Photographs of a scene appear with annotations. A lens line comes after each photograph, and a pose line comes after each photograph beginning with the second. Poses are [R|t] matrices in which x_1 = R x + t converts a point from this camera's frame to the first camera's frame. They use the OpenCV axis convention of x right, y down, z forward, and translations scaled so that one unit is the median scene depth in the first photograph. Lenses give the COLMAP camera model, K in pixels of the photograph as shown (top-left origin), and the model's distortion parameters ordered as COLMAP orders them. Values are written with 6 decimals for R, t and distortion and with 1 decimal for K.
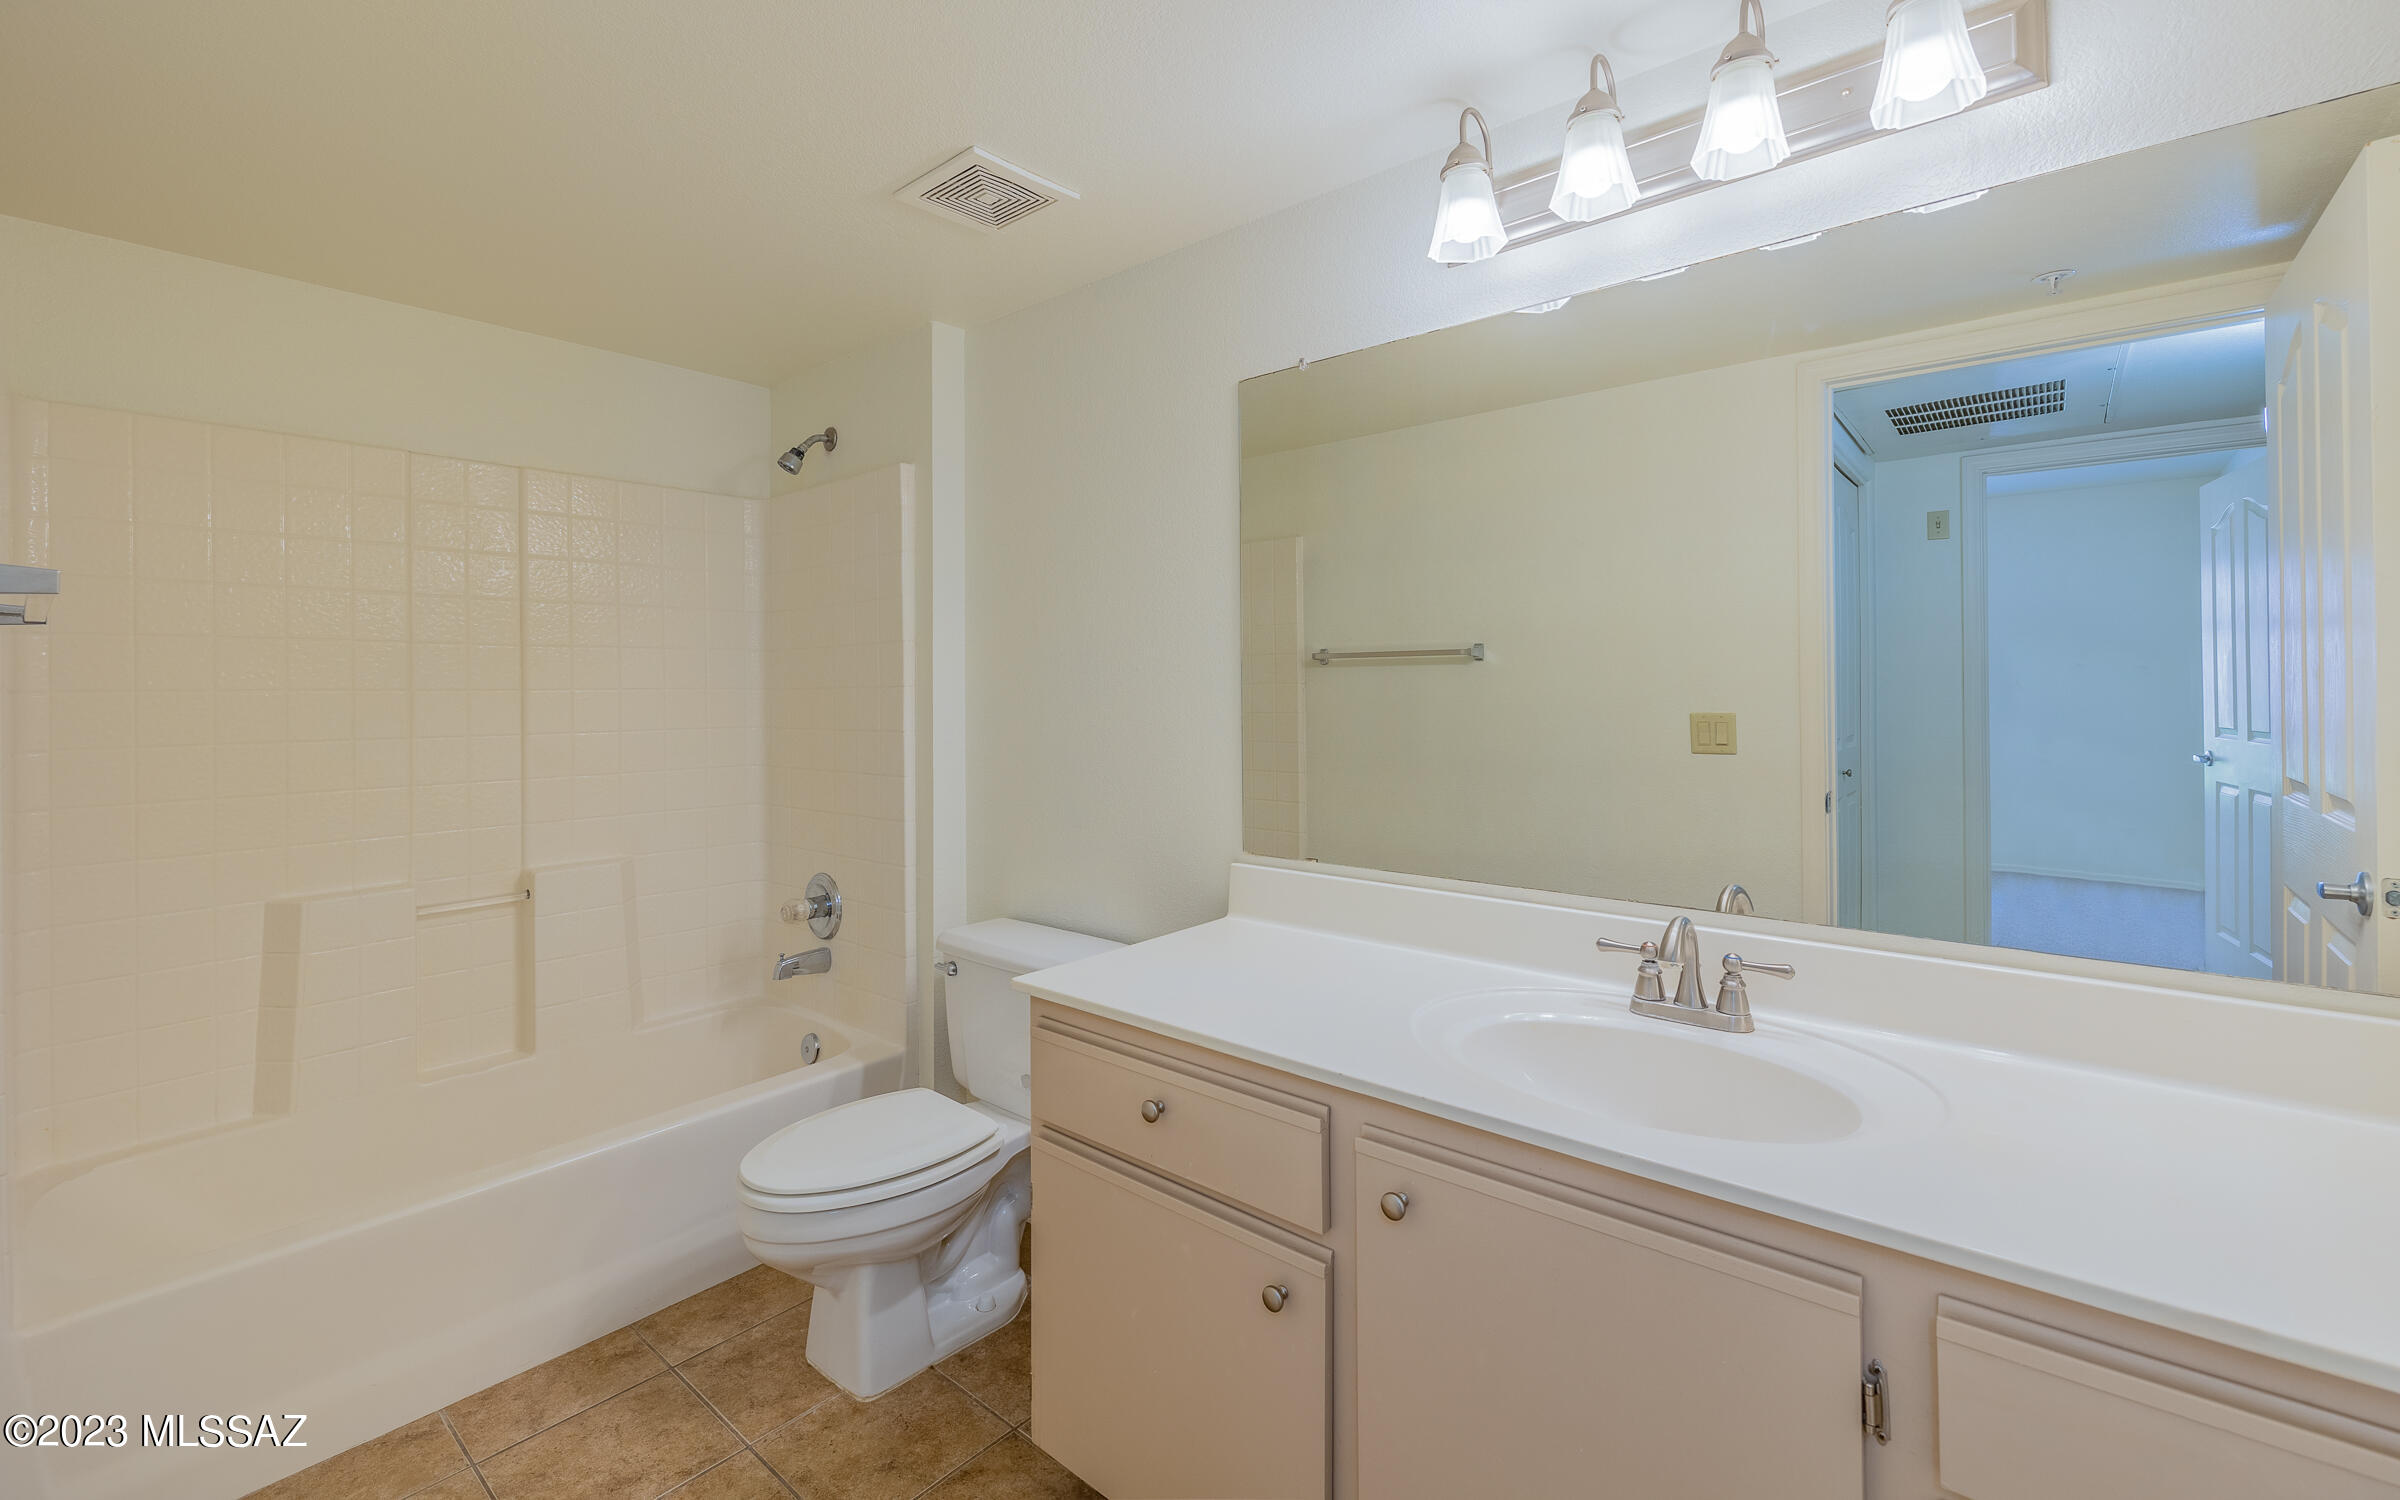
lens RADIAL K [[998.8, 0, 1210.0], [0, 998.8, 687.0], [0, 0, 1]] dist [0.000069, 0.000246]
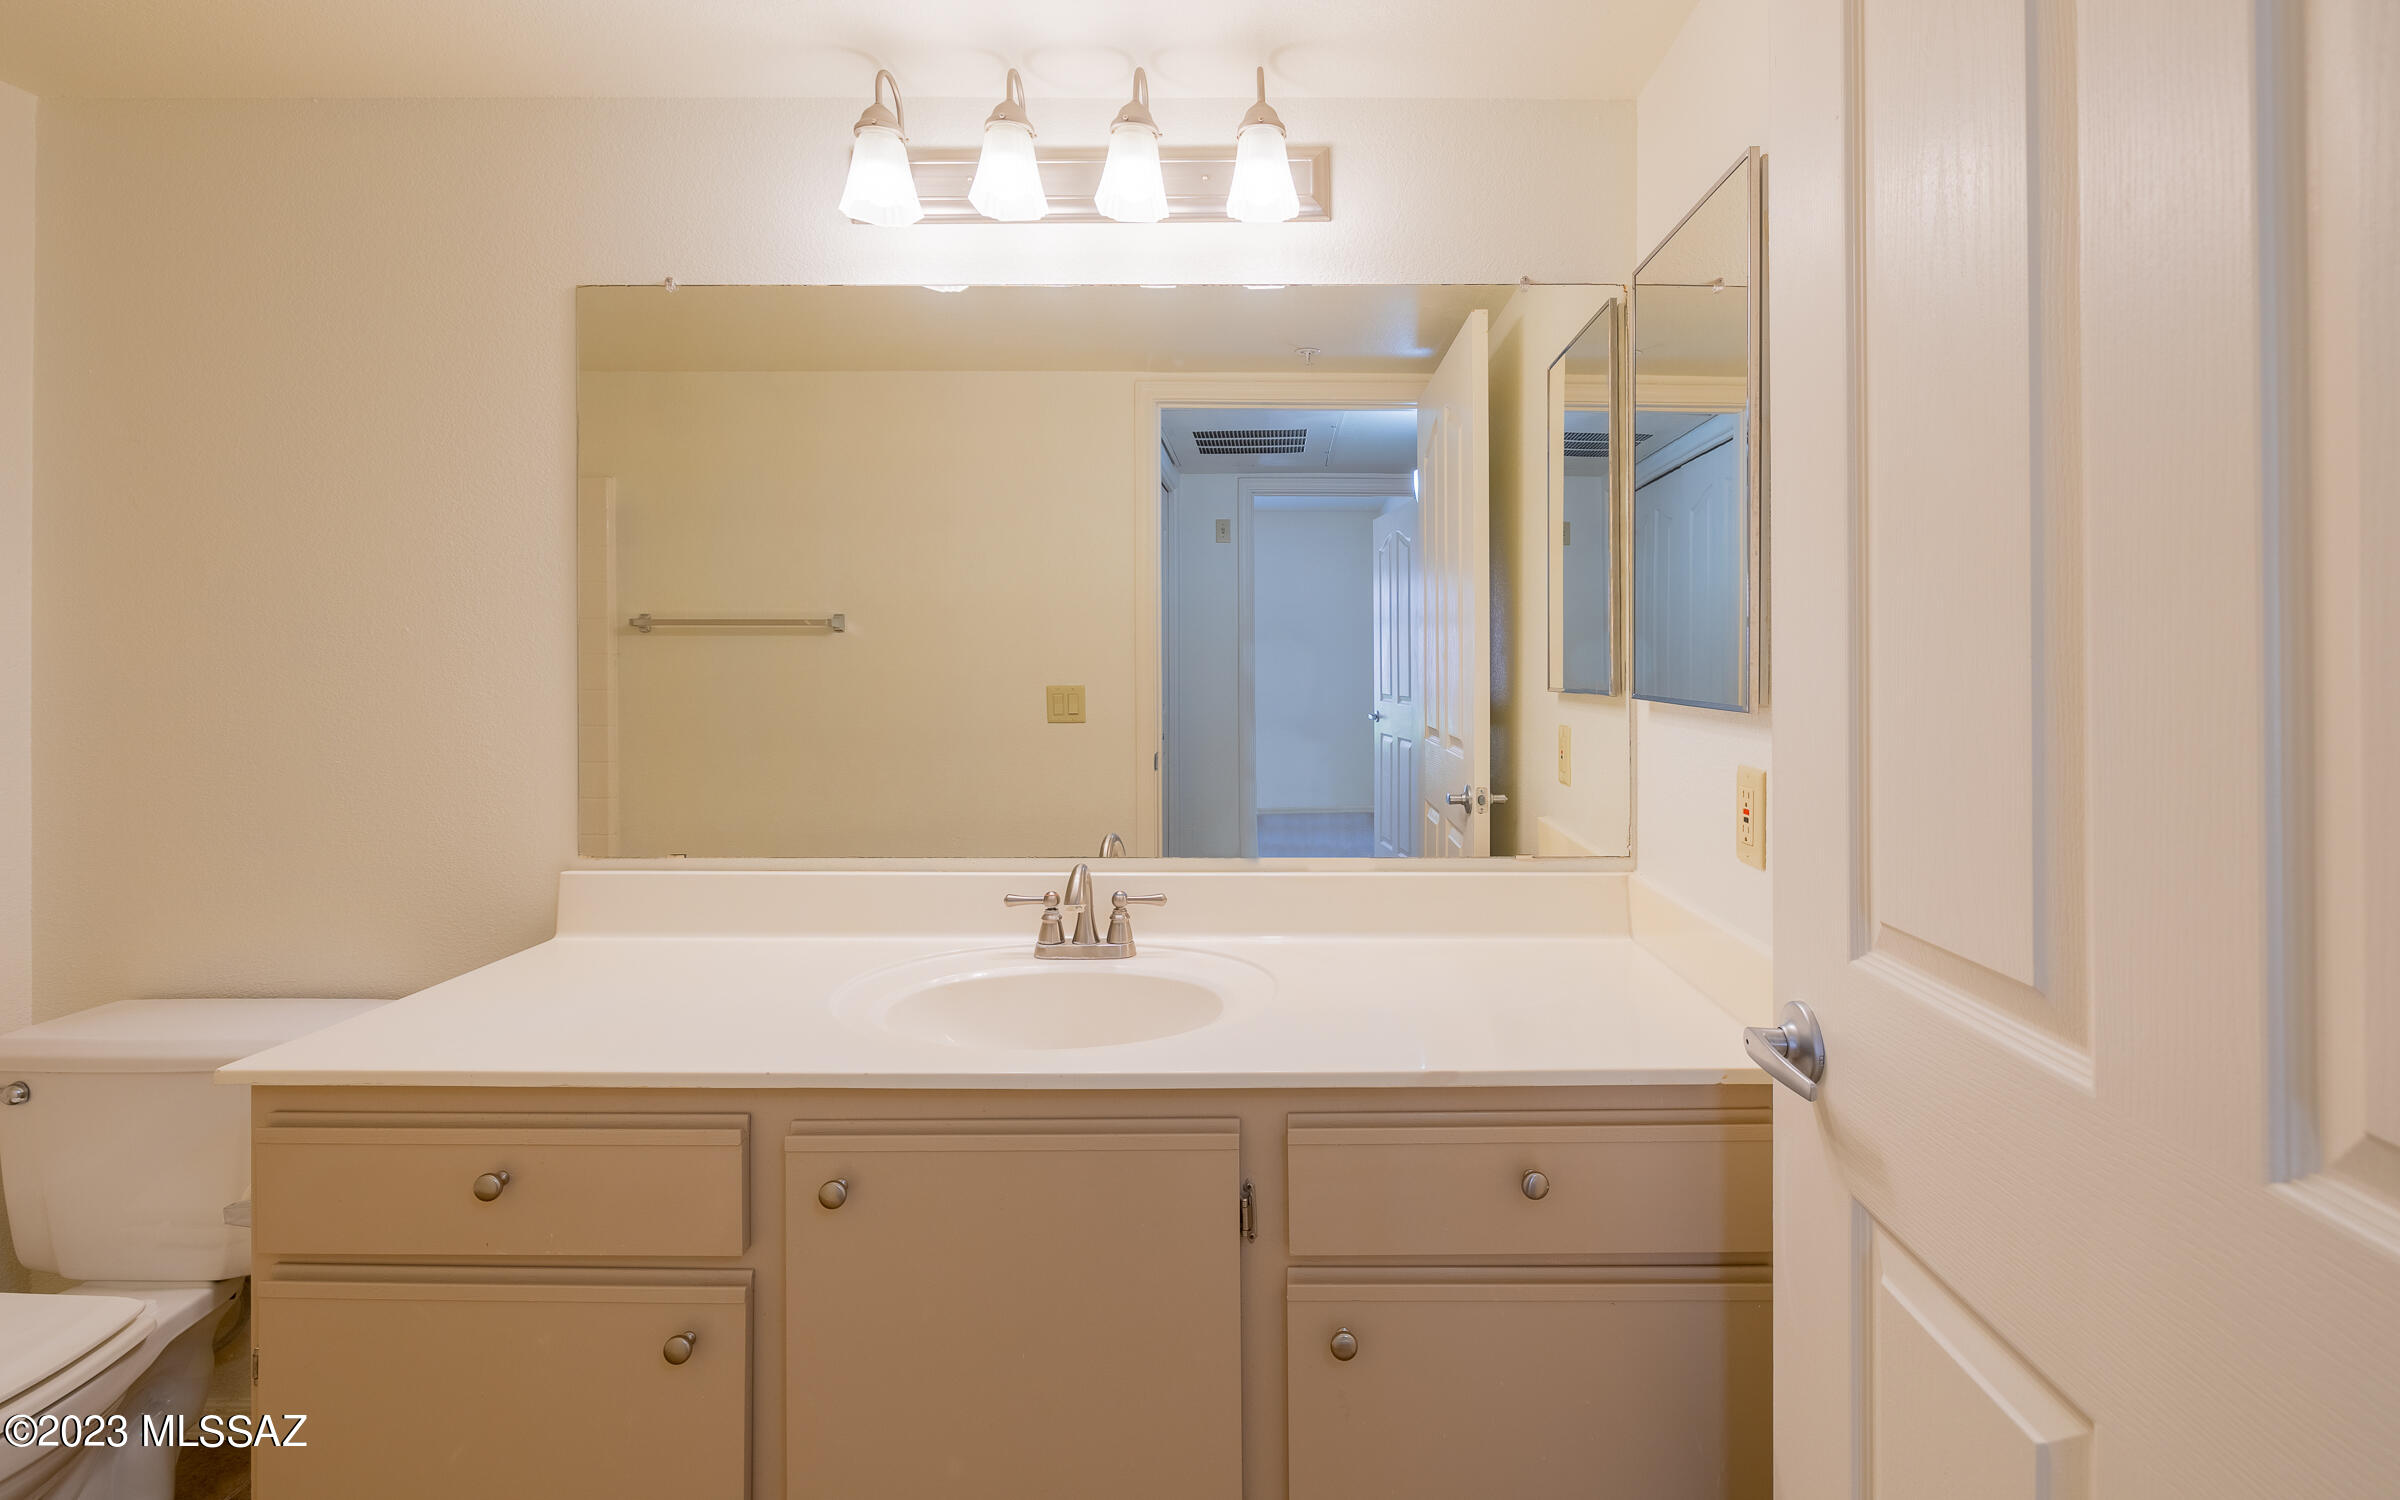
lens RADIAL K [[1123.6, 0, 1206.2], [0, 1123.6, 662.3], [0, 0, 1]] dist [-0.000776, 0.000338]
pose [[0.770864, 0.009237, 0.636932, -0.201290], [-0.007191, 0.999957, -0.005800, 0.008123], [-0.636959, -0.000109, 0.770898, -0.056757]]
